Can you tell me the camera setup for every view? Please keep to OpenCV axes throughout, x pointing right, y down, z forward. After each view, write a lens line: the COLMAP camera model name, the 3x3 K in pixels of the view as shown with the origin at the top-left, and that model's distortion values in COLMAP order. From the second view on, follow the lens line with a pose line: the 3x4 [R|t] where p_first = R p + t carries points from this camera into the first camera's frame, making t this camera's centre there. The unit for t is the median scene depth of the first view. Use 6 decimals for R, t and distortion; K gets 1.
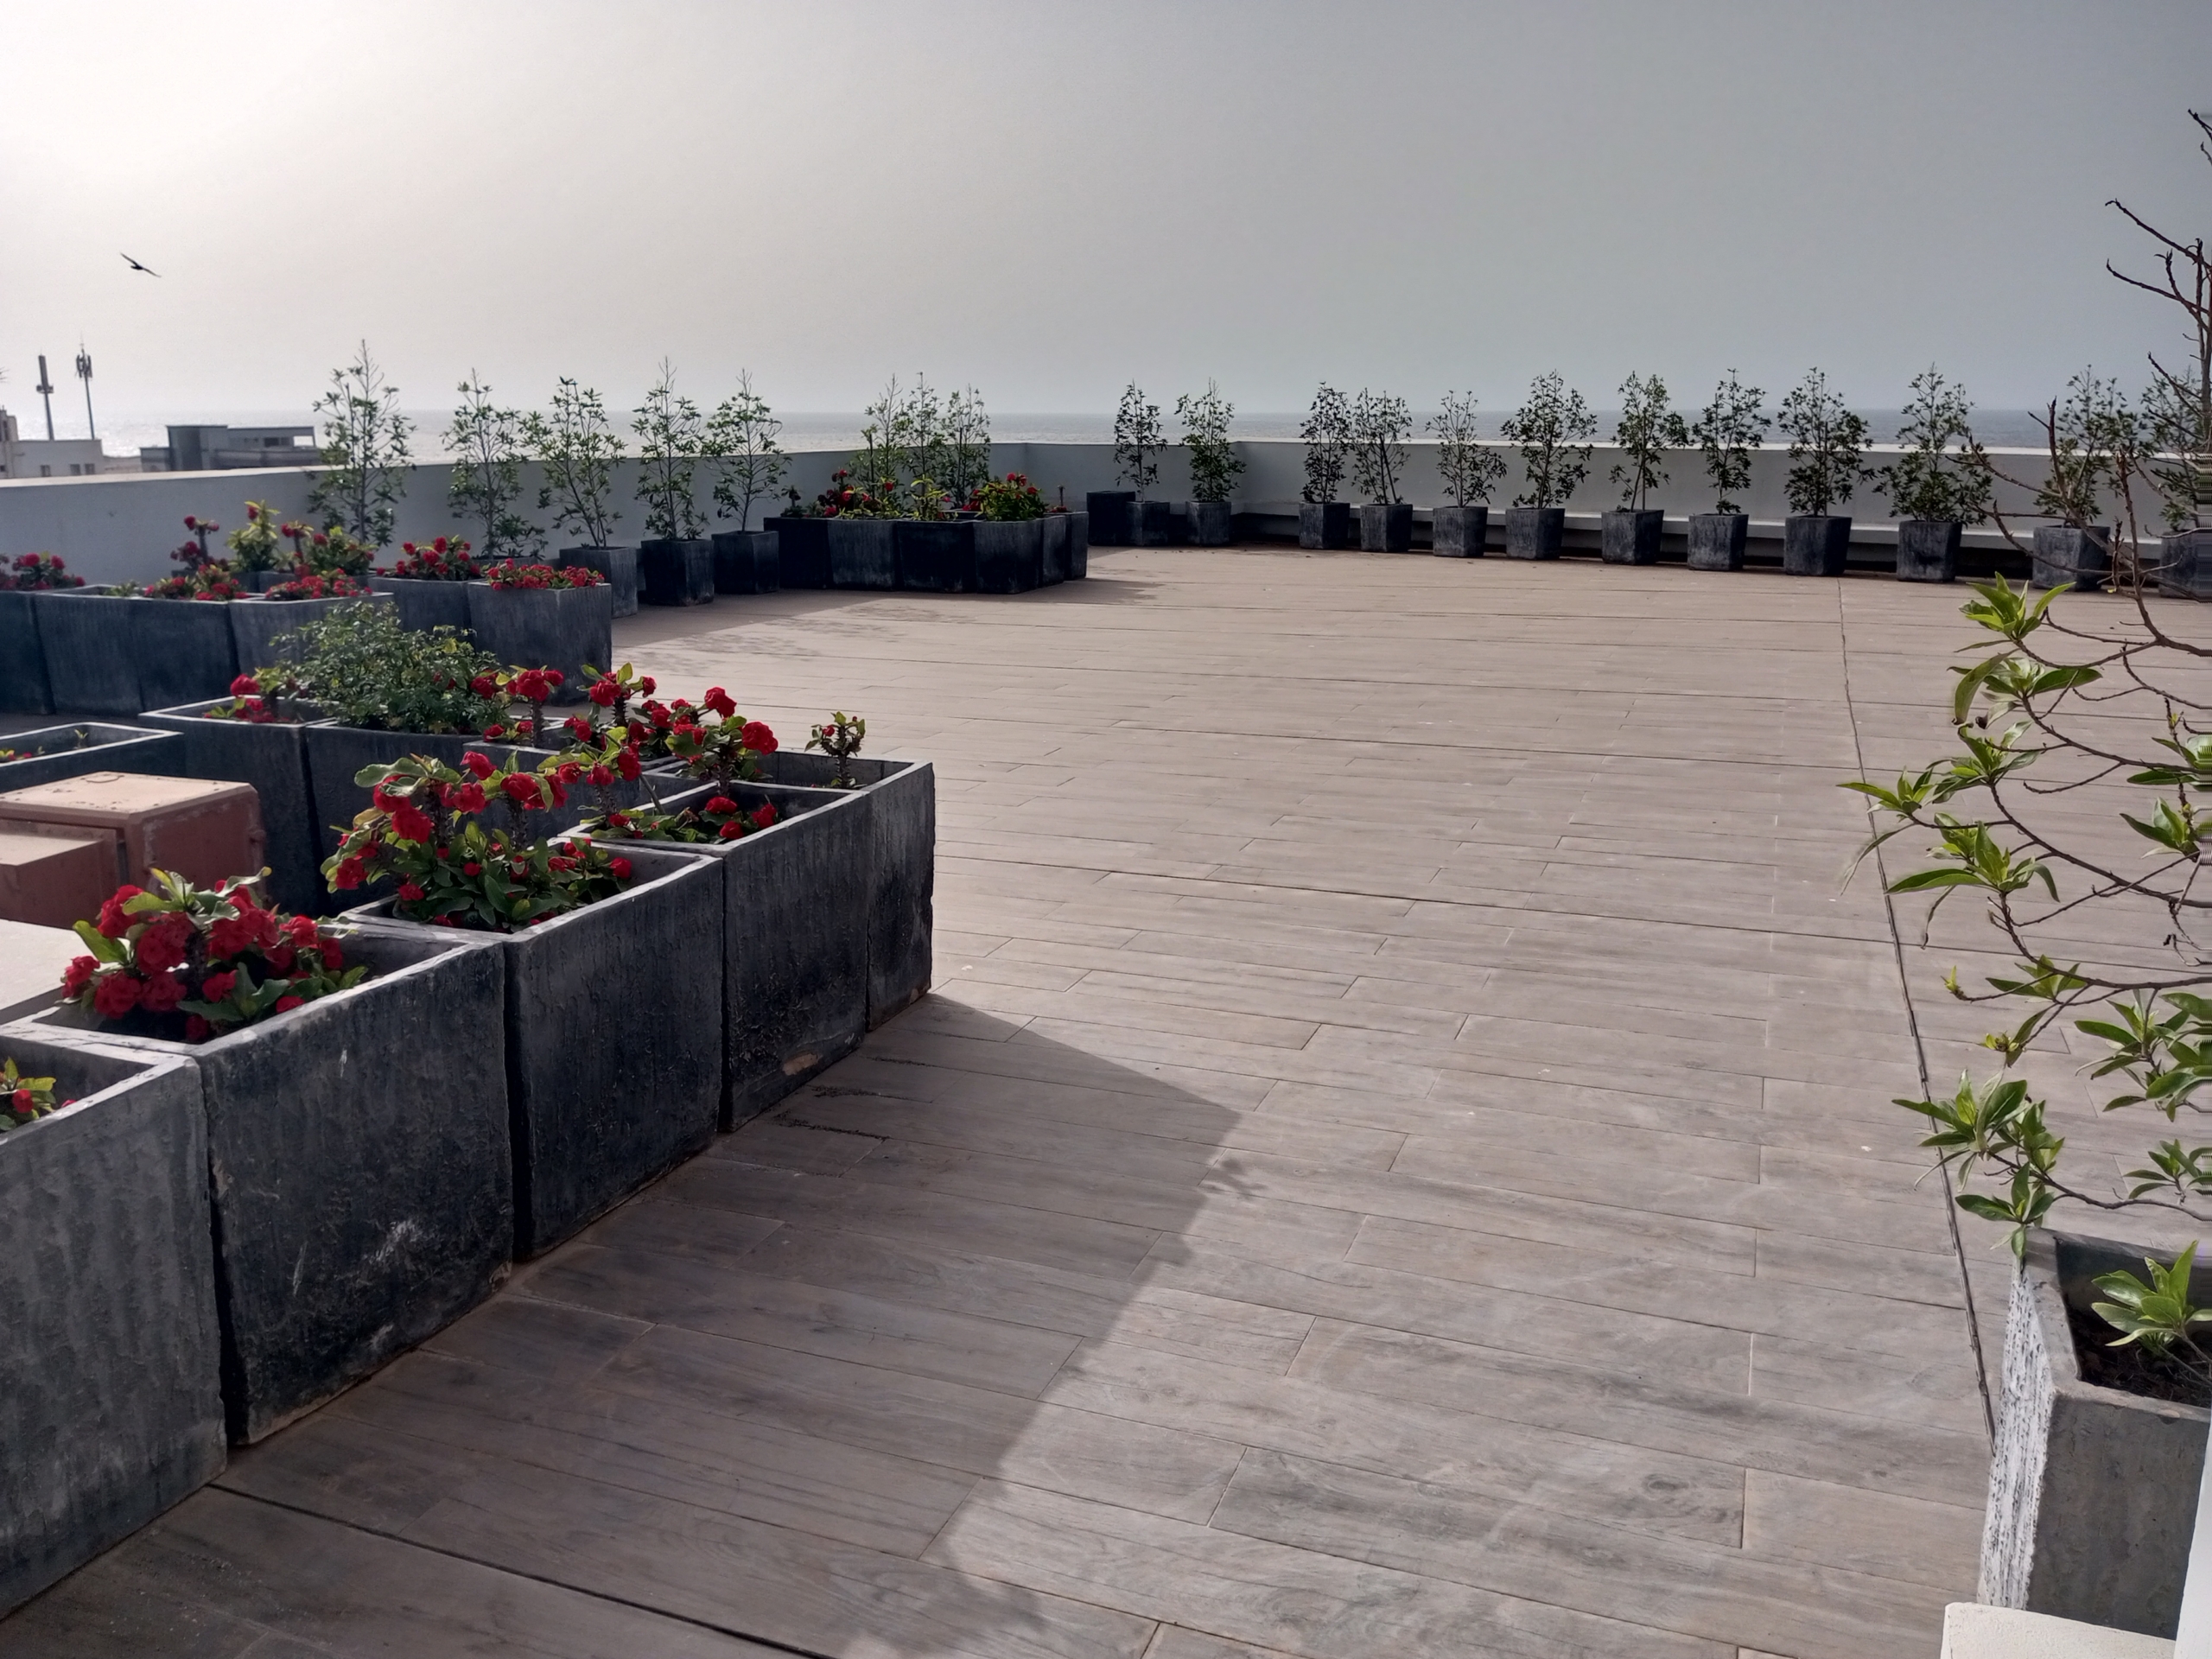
lens RADIAL K [[1774.9, 0, 1106.0], [0, 1774.9, 829.5], [0, 0, 1]] dist [0.148033, -0.324285]
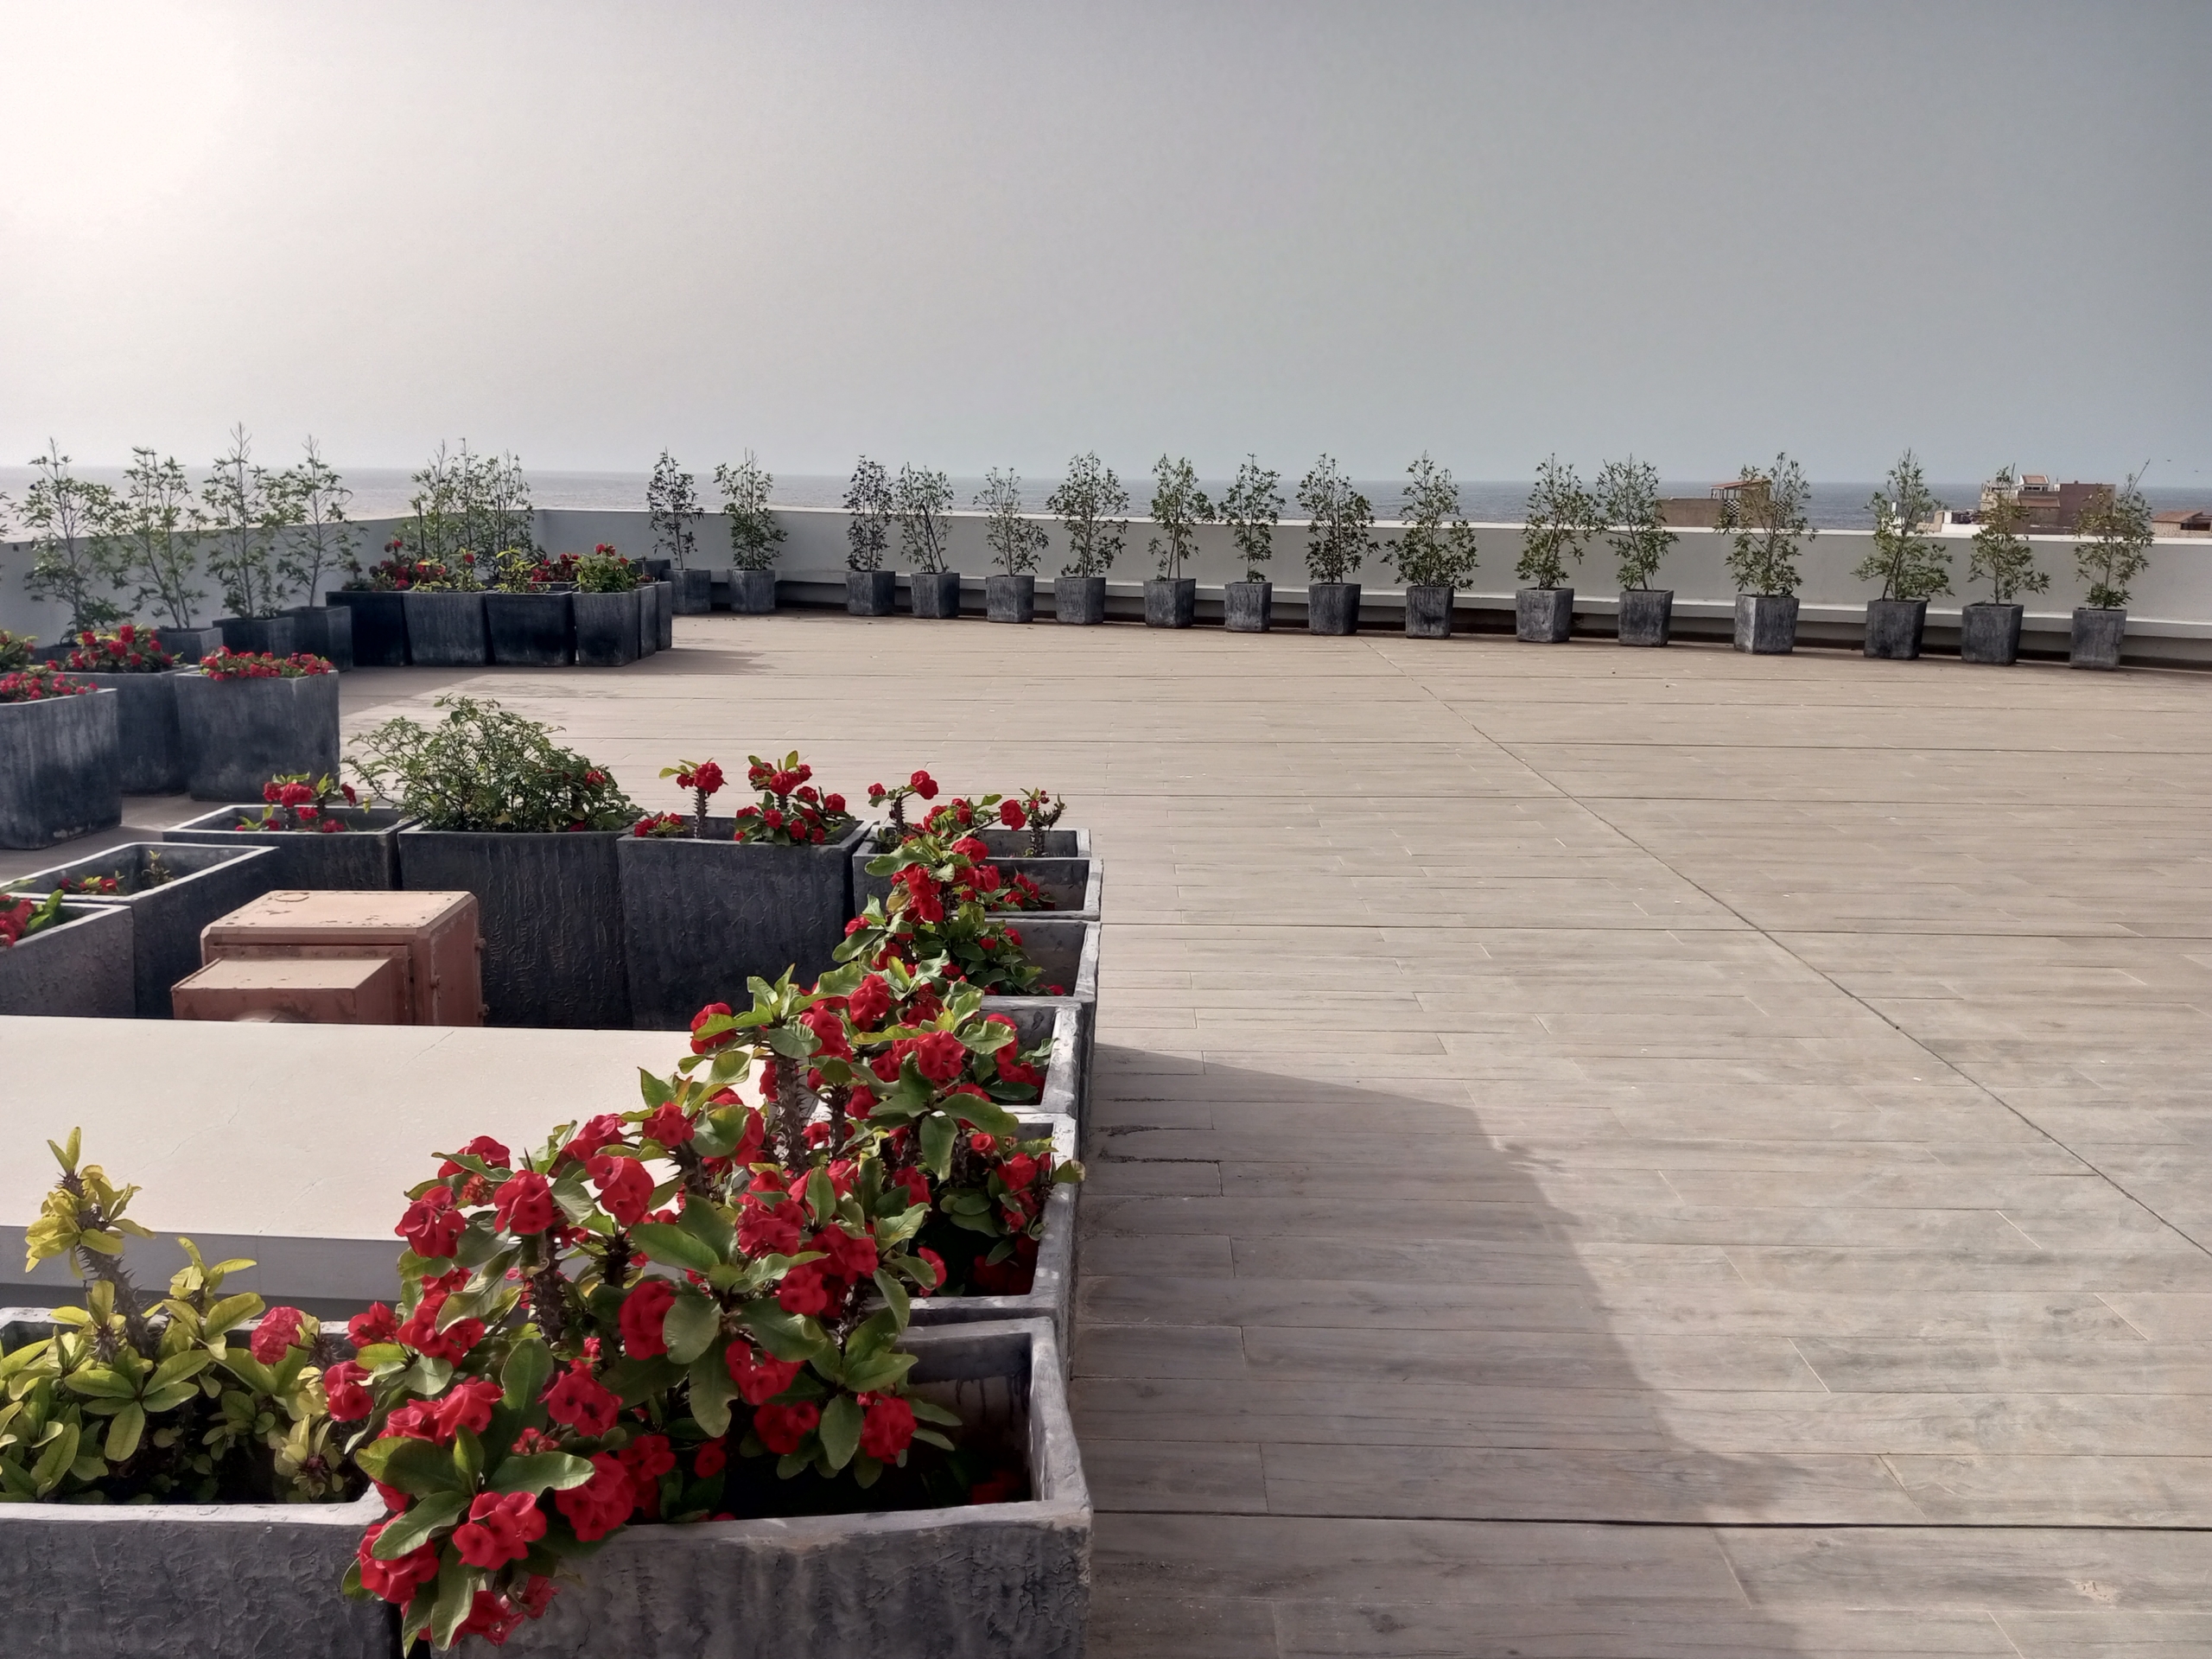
lens RADIAL K [[1774.9, 0, 1106.0], [0, 1774.9, 829.5], [0, 0, 1]] dist [0.148033, -0.324285]
pose [[0.939001, -0.057648, 0.339048, -0.134266], [0.068726, 0.997420, -0.020747, -0.004227], [-0.336977, 0.042783, 0.940540, -0.010290]]
